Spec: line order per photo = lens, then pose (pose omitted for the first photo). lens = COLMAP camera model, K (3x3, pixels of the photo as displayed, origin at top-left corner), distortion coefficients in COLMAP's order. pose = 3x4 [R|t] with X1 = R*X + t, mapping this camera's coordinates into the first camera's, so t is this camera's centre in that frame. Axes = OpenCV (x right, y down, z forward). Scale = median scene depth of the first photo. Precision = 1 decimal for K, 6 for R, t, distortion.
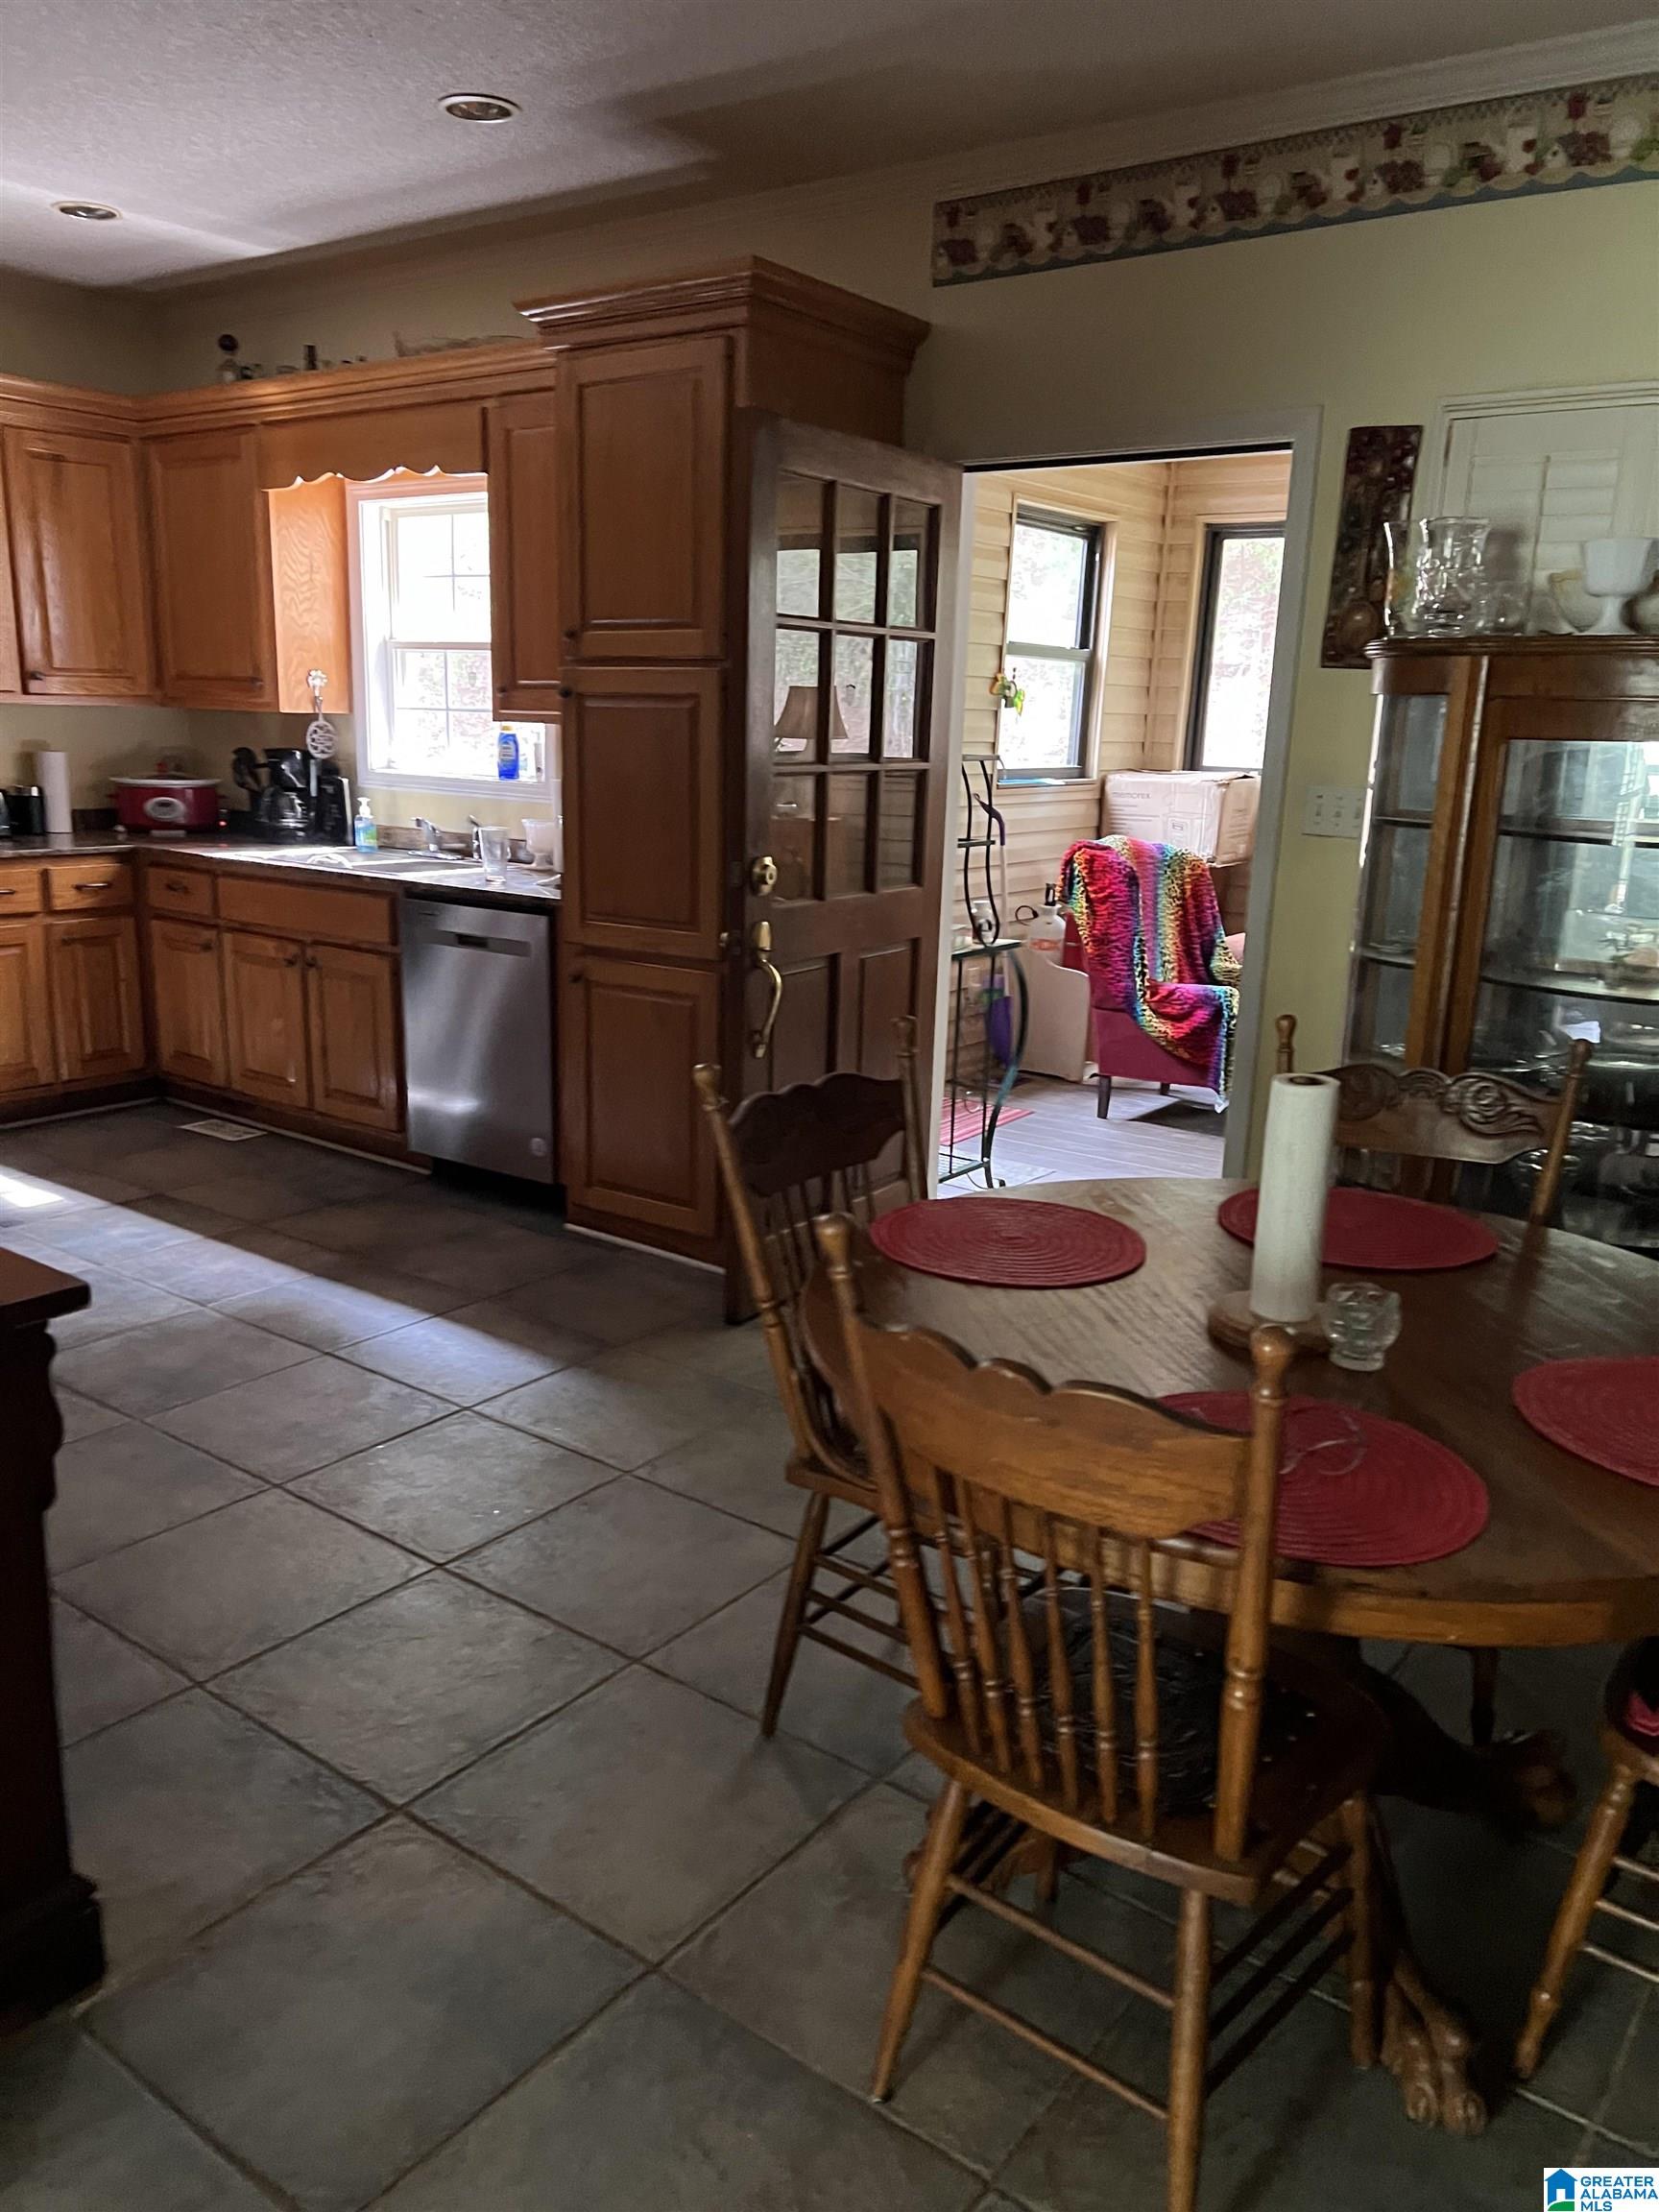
lens RADIAL K [[1663.6, 0, 830.6], [0, 1663.6, 1137.7], [0, 0, 1]] dist [0.099198, -0.129511]
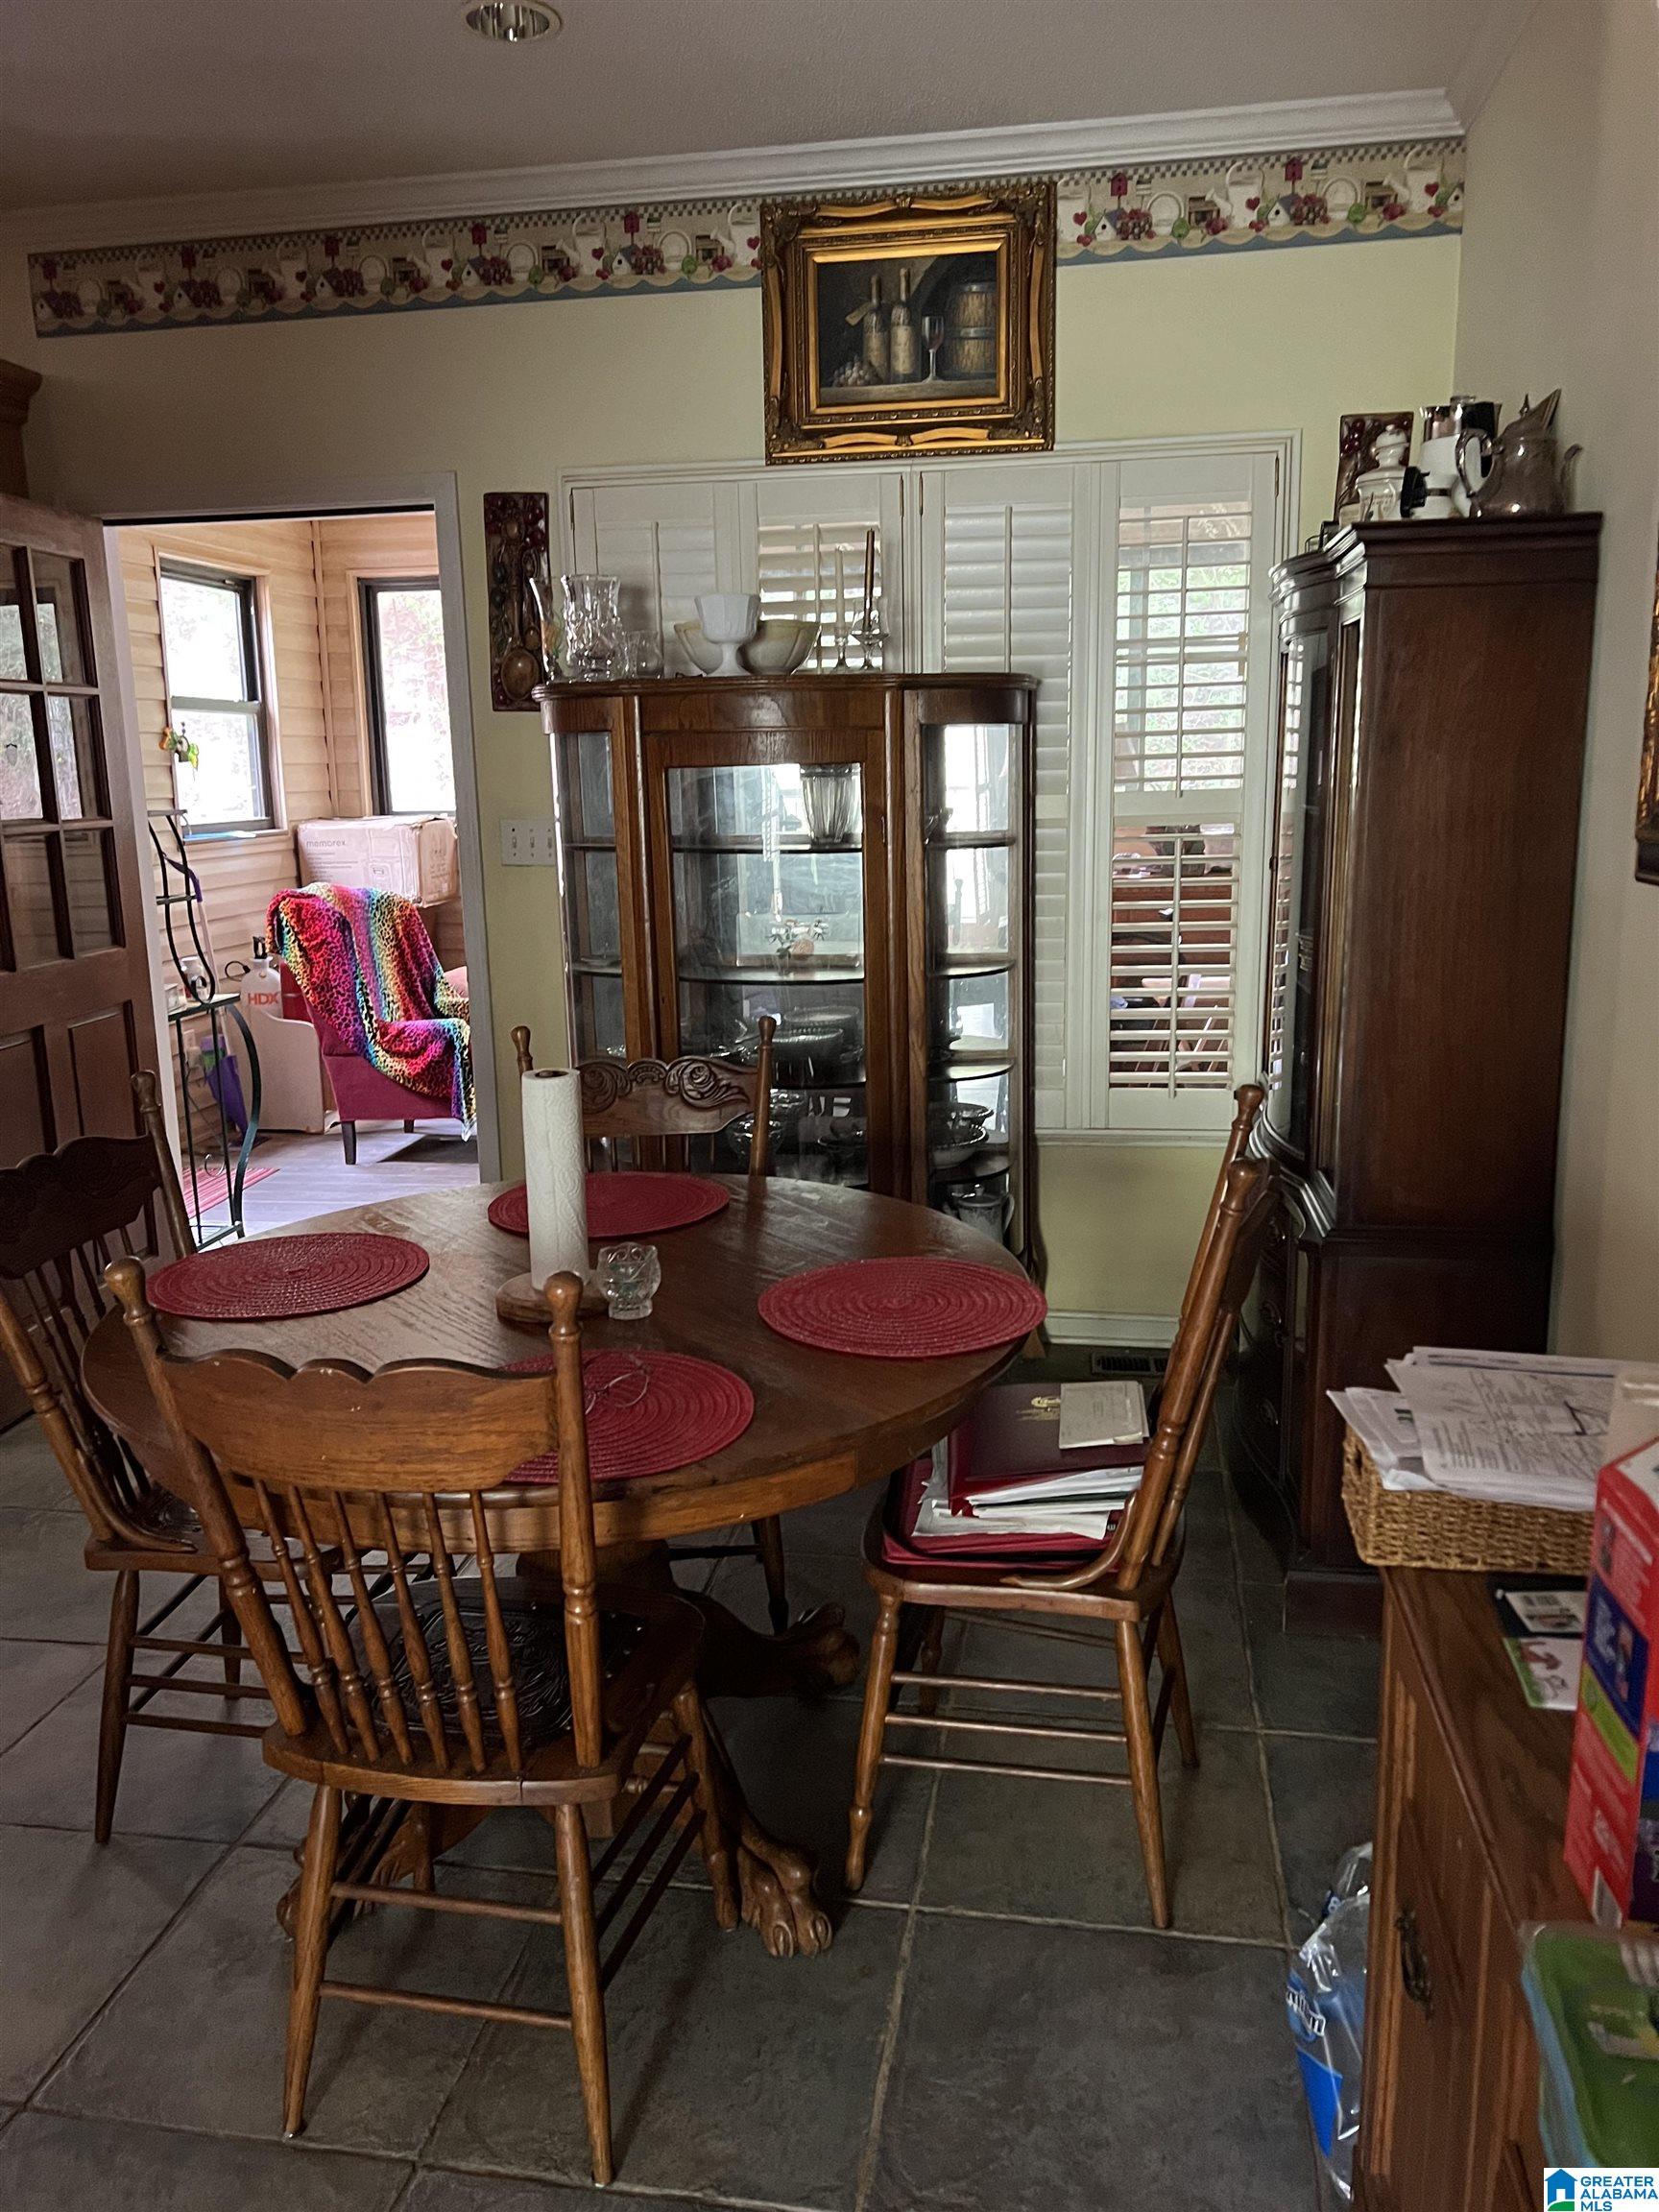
lens RADIAL K [[1668.2, 0, 825.6], [0, 1668.2, 1121.0], [0, 0, 1]] dist [0.028277, -0.050070]
pose [[0.892150, -0.141971, 0.428851, -0.021002], [0.156867, 0.987620, 0.000617, 0.016515], [-0.423629, 0.066722, 0.903375, -0.049534]]
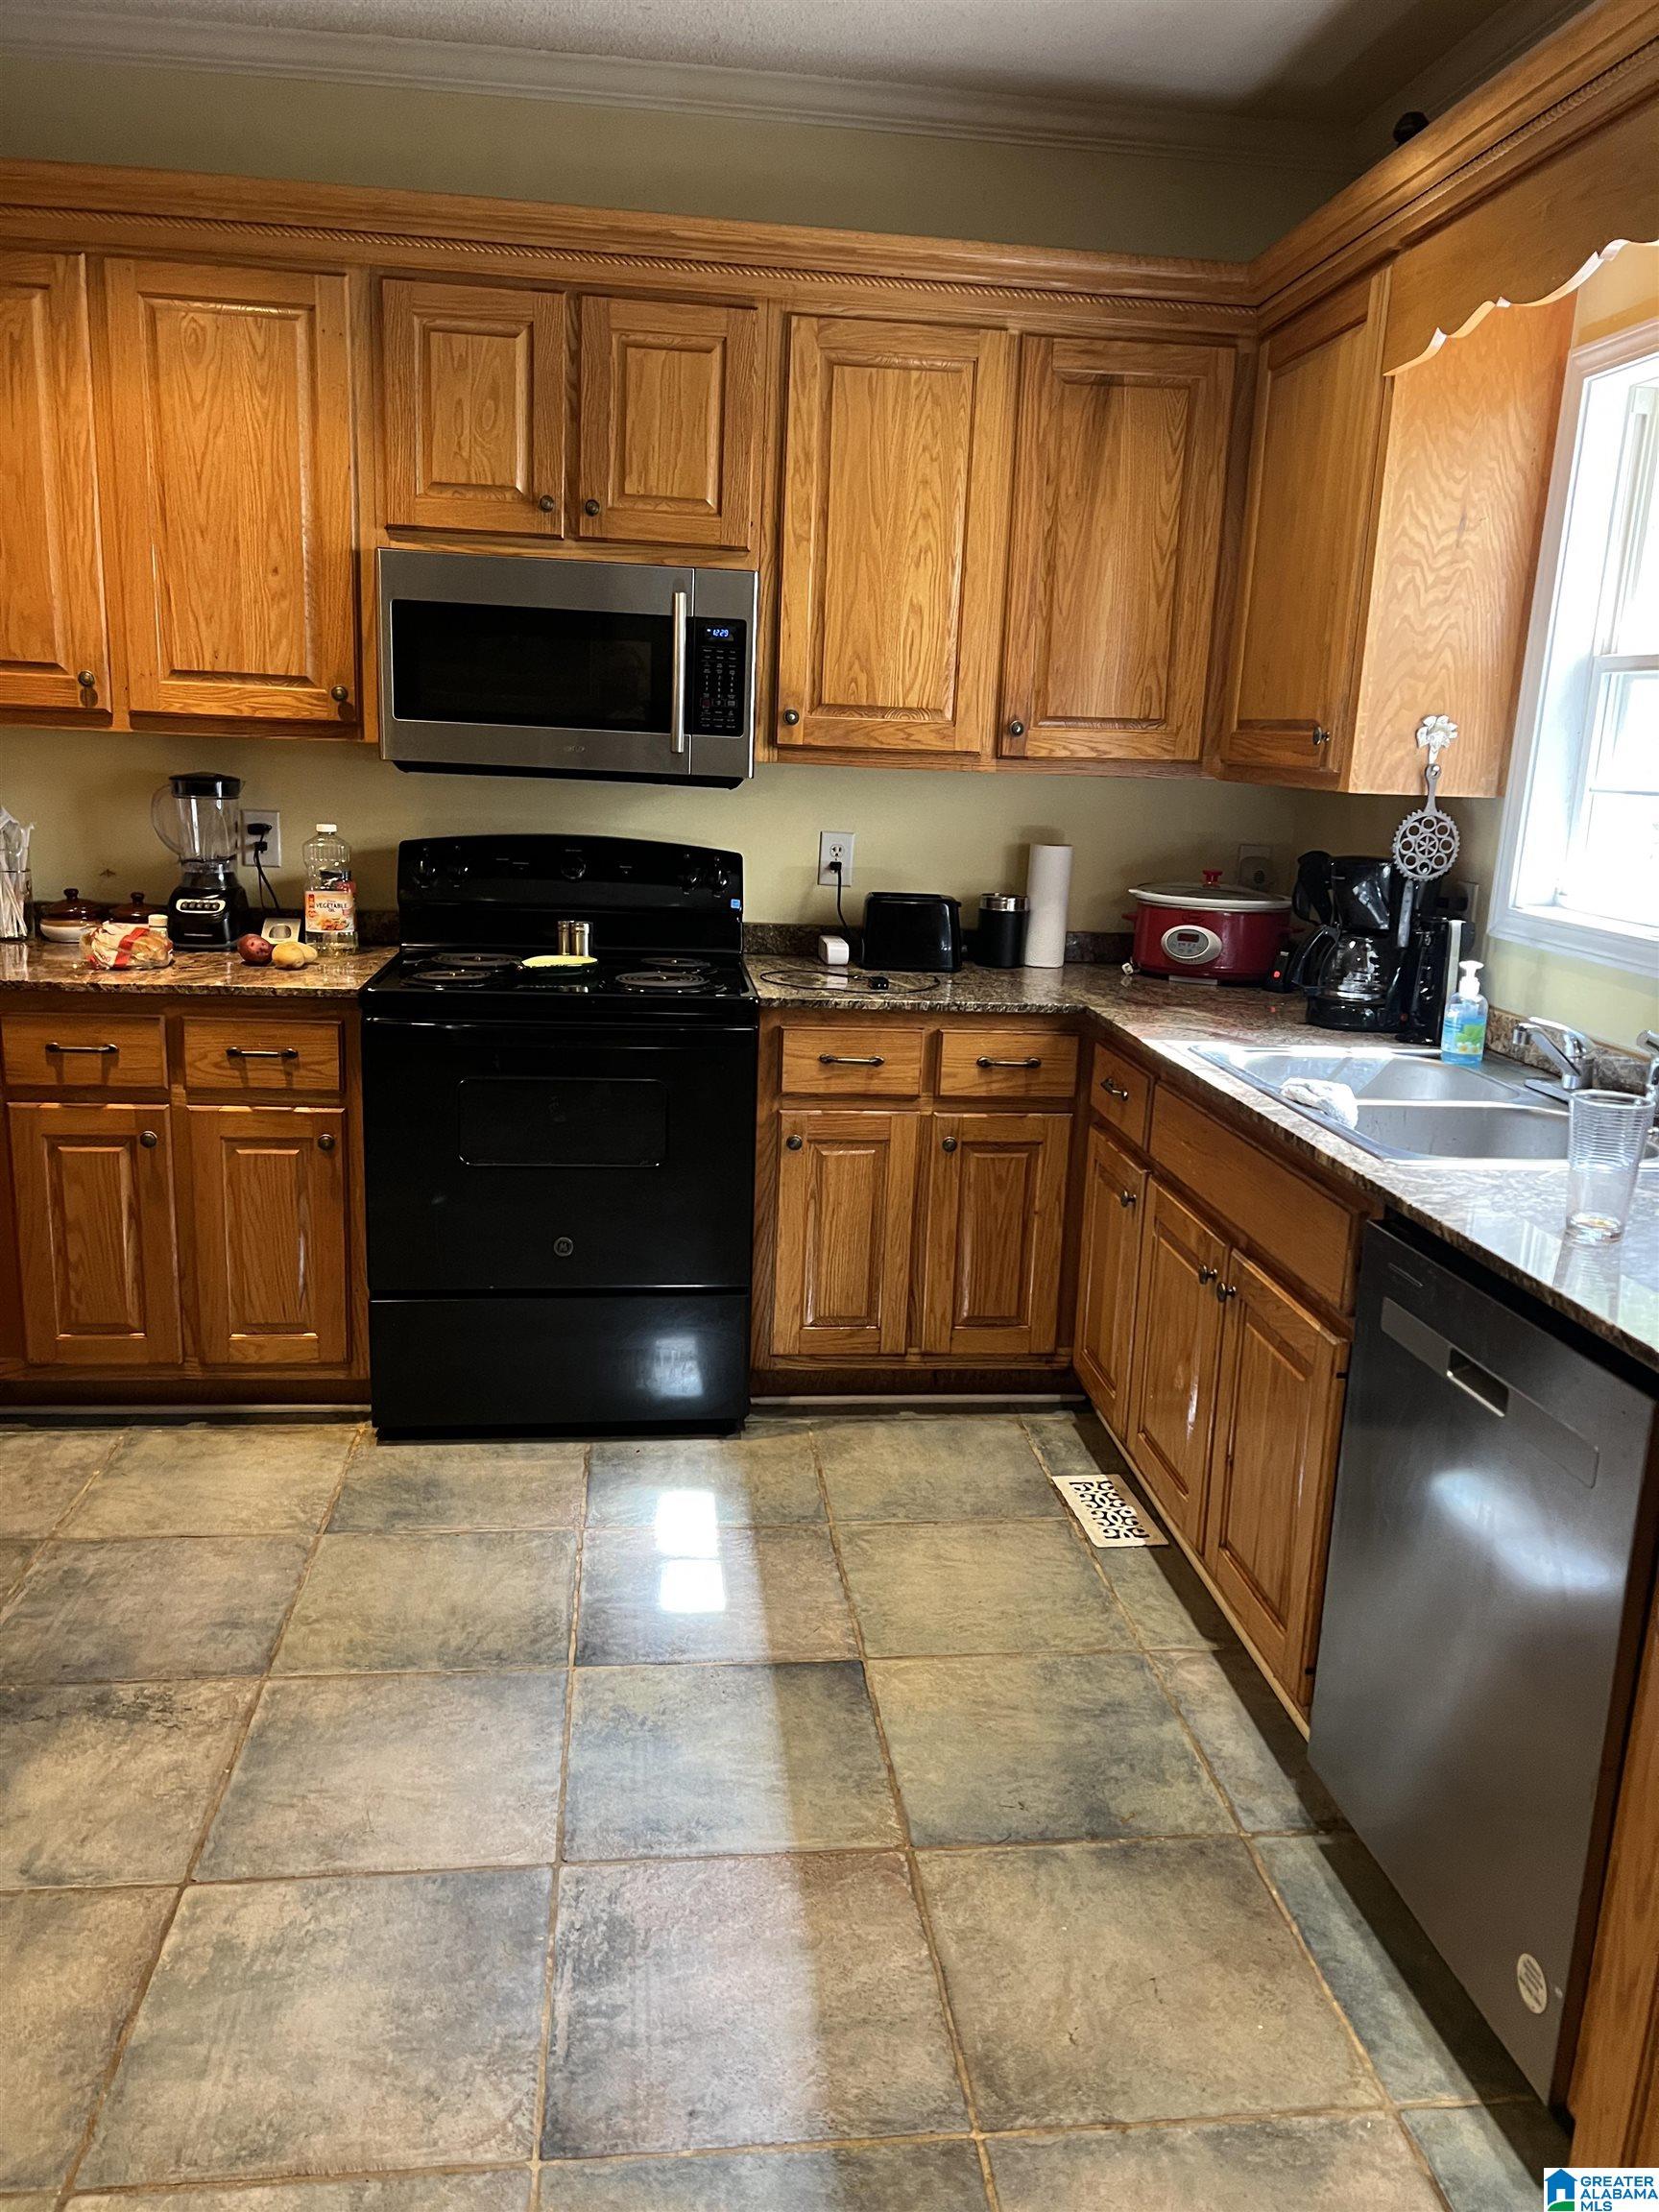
lens RADIAL K [[1668.2, 0, 825.6], [0, 1668.2, 1121.0], [0, 0, 1]] dist [0.028277, -0.050070]
pose [[0.686665, 0.168827, -0.707098, -0.042683], [-0.204963, 0.978161, 0.034506, -0.119989], [0.697482, 0.121235, 0.706273, 0.463997]]
